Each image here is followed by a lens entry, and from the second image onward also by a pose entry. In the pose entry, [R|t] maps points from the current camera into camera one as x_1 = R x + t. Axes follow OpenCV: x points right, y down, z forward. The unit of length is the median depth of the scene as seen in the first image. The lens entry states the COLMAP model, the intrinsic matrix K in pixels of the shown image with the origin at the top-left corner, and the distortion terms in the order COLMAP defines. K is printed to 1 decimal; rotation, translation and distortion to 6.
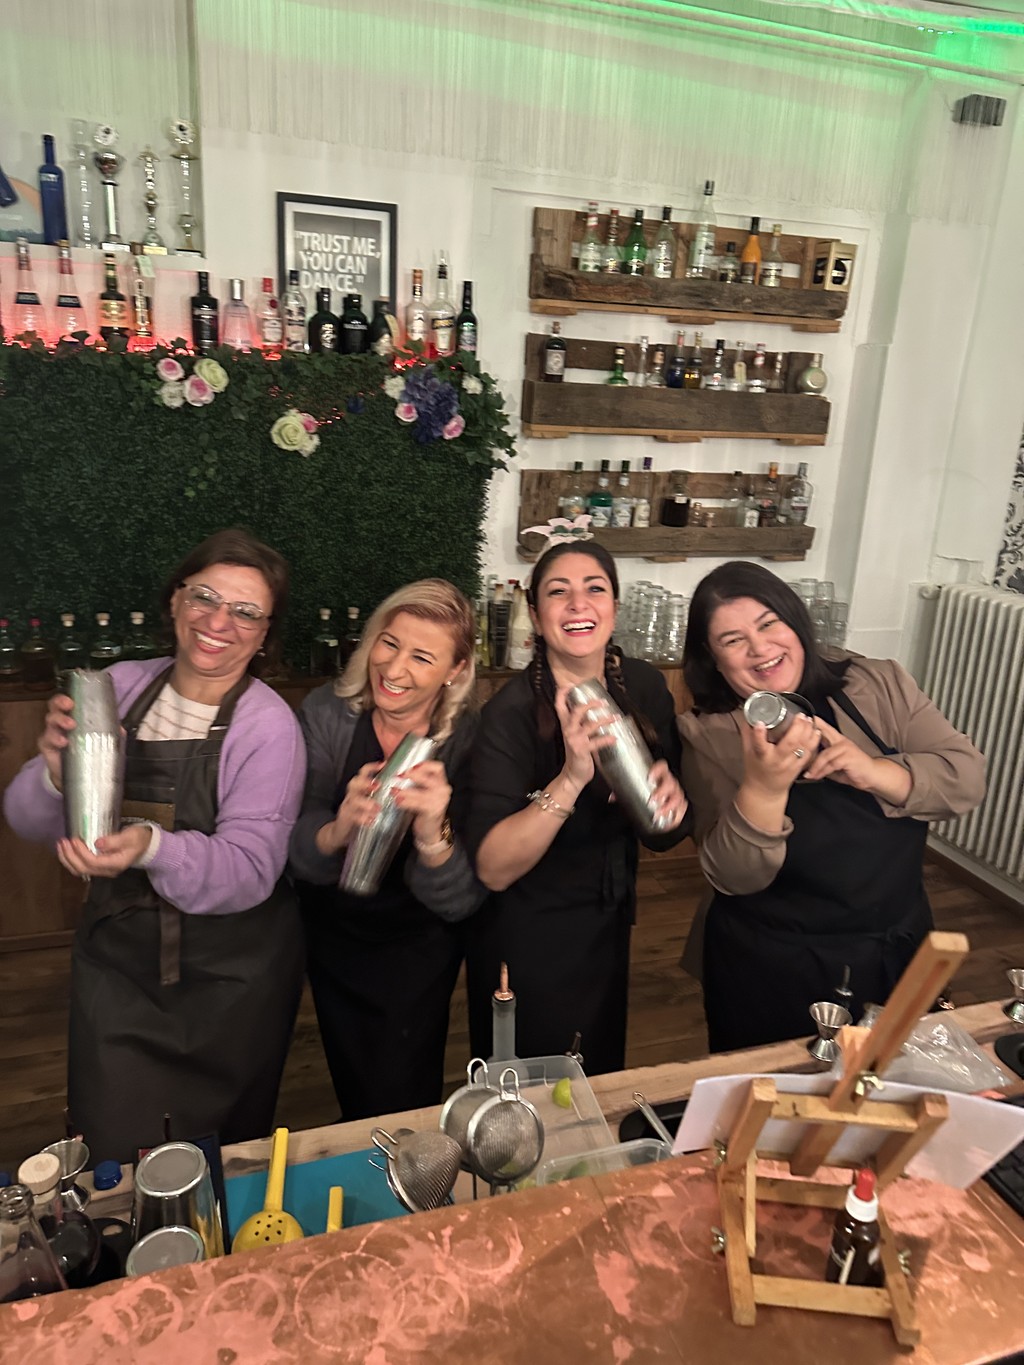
lens RADIAL K [[954.8, 0, 524.2], [0, 954.8, 692.1], [0, 0, 1]] dist [0.027586, -0.039857]
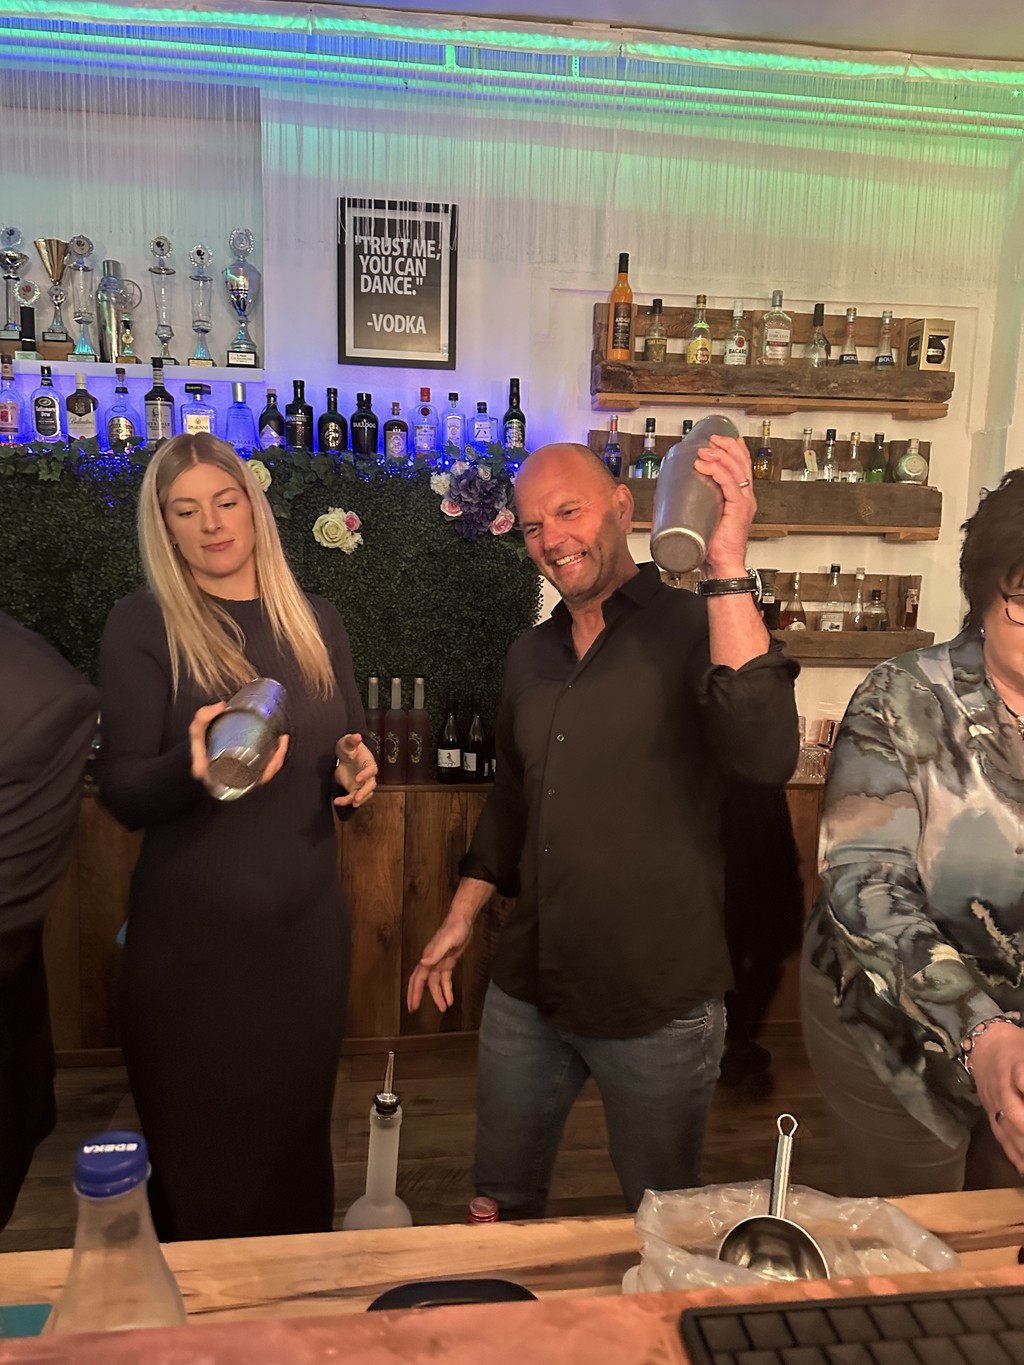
lens RADIAL K [[954.8, 0, 516.6], [0, 954.8, 693.7], [0, 0, 1]] dist [0.027586, -0.039857]
pose [[0.980207, -0.000449, -0.197975, 0.130099], [-0.032875, 0.985744, -0.165008, 0.047996], [0.195227, 0.168251, 0.966218, 0.116554]]
